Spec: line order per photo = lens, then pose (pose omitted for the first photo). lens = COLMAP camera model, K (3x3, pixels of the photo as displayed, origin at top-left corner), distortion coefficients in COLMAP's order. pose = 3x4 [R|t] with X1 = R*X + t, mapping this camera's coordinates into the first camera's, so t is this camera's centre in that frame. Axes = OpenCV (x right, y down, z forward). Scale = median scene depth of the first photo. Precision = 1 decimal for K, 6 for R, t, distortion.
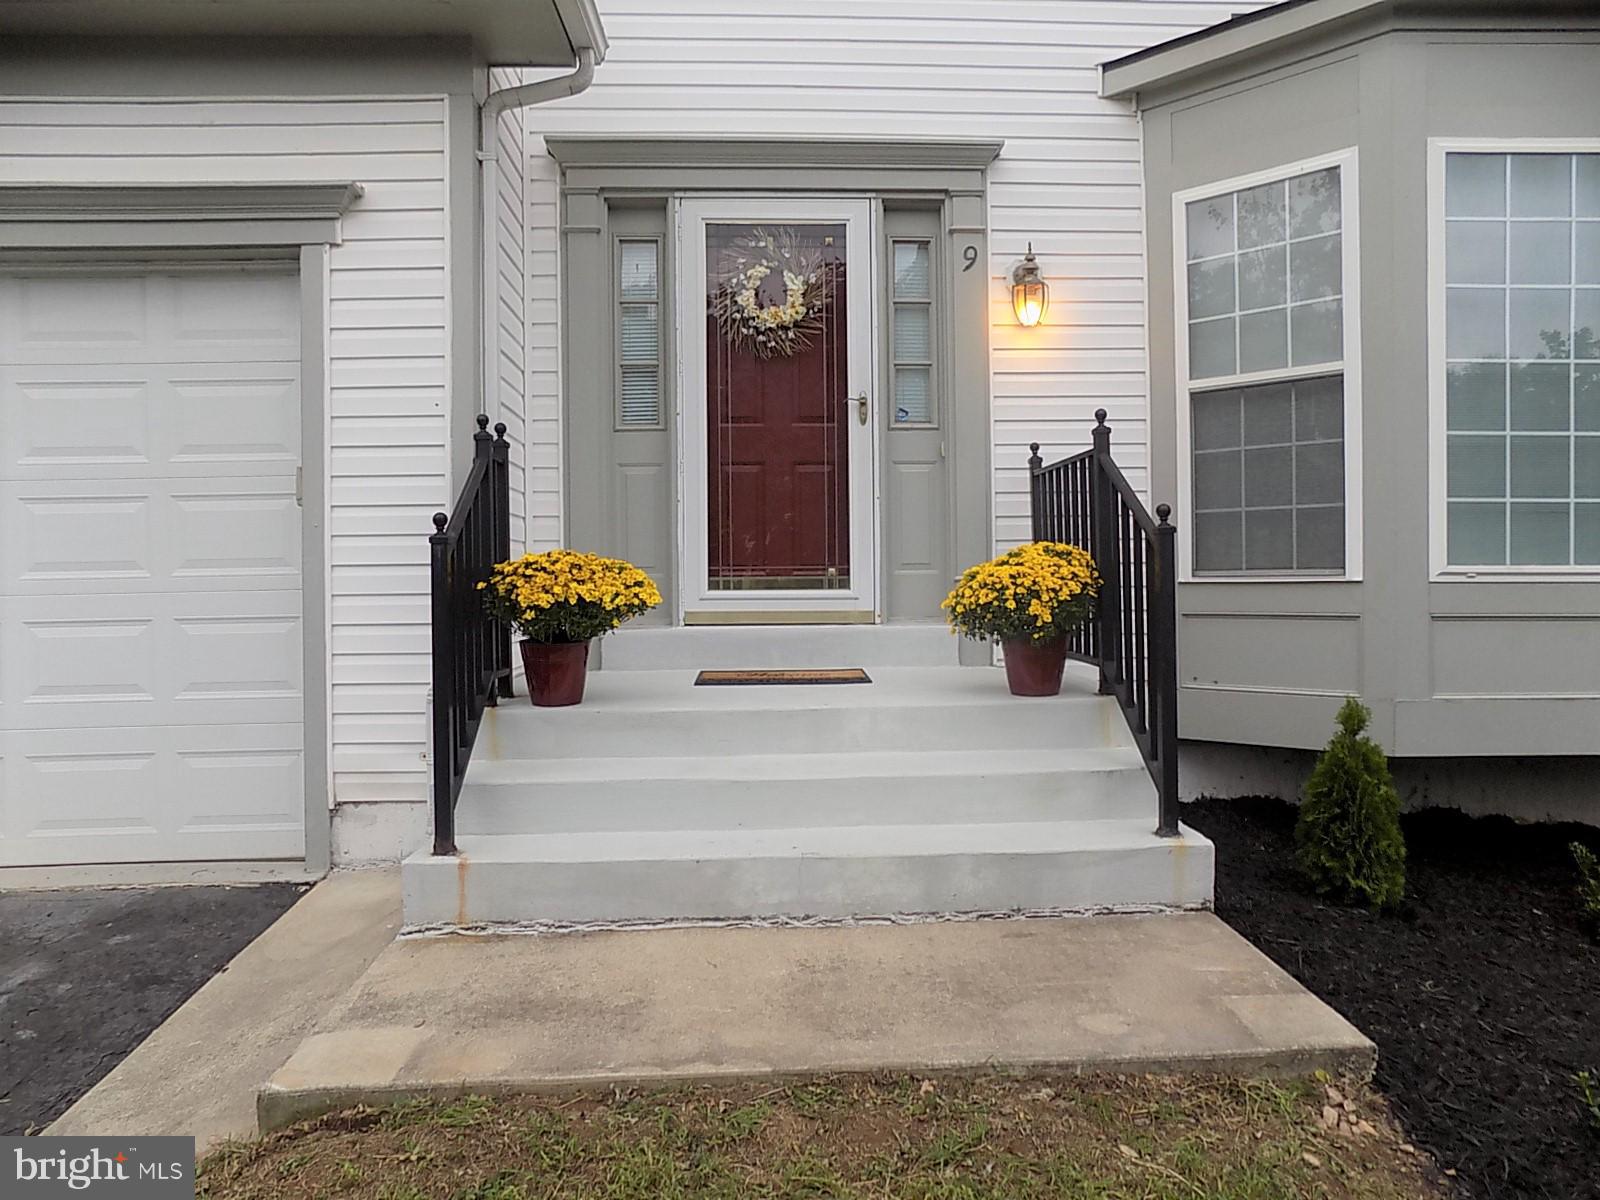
lens RADIAL K [[1076.8, 0, 808.0], [0, 1076.8, 593.3], [0, 0, 1]] dist [-0.084109, 0.081846]
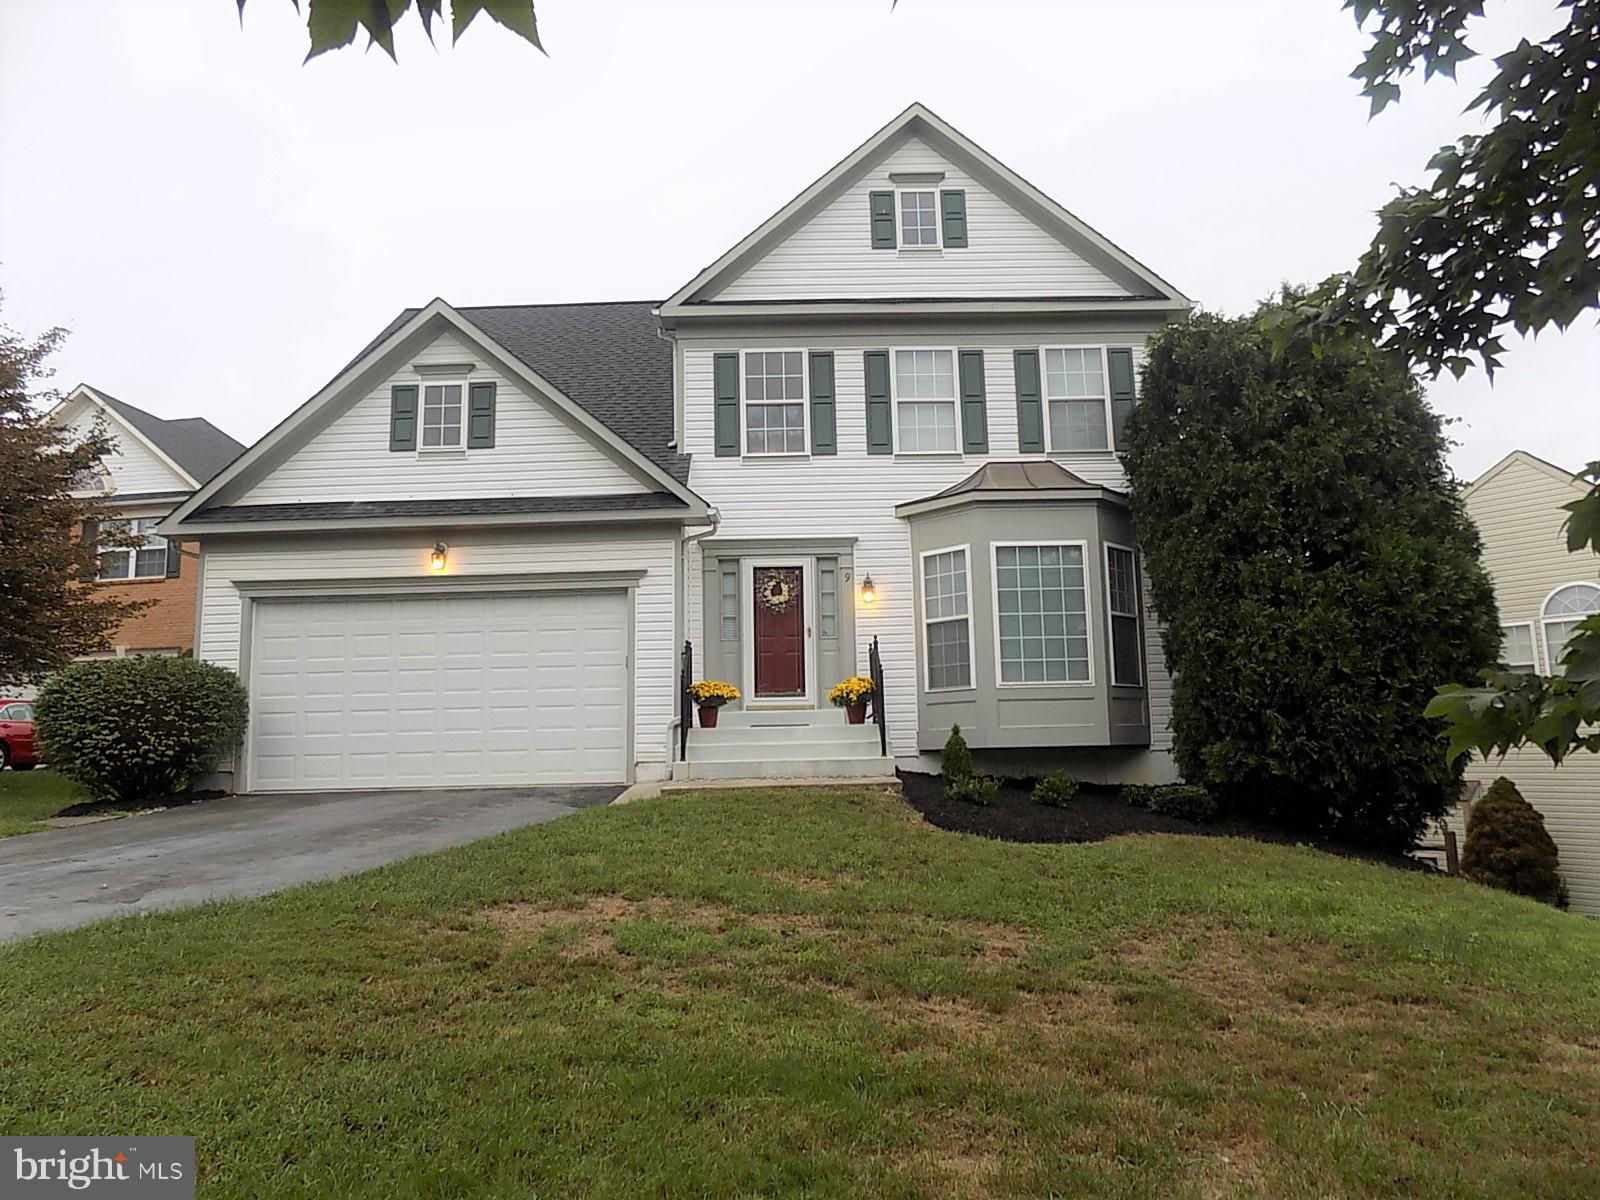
lens RADIAL K [[1076.8, 0, 808.0], [0, 1076.8, 593.3], [0, 0, 1]] dist [-0.084109, 0.081846]
pose [[0.999074, -0.016939, -0.039538, 0.162460], [0.010365, 0.986913, -0.160922, 0.183021], [0.041747, 0.160363, 0.986175, -1.812388]]
